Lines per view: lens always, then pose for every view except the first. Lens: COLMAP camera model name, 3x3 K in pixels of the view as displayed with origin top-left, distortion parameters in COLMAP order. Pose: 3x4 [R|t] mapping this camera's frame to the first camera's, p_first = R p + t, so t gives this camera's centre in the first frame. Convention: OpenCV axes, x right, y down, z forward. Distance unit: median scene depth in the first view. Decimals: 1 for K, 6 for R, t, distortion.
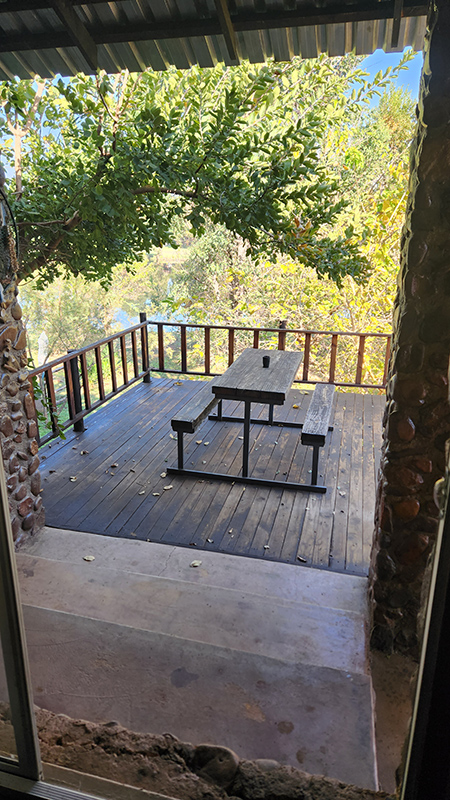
lens RADIAL K [[521.0, 0, 224.9], [0, 521.0, 401.0], [0, 0, 1]] dist [0.006321, 0.000801]
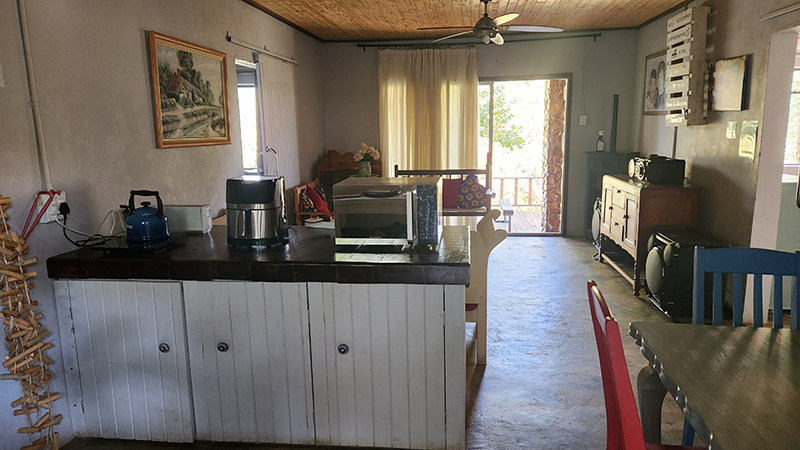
lens RADIAL K [[521.0, 0, 399.6], [0, 521.0, 221.8], [0, 0, 1]] dist [0.006321, 0.000801]
pose [[0.993052, -0.043523, 0.109336, -0.531691], [0.058661, 0.988512, -0.139297, 0.380557], [-0.102017, 0.144743, 0.984196, -1.152200]]
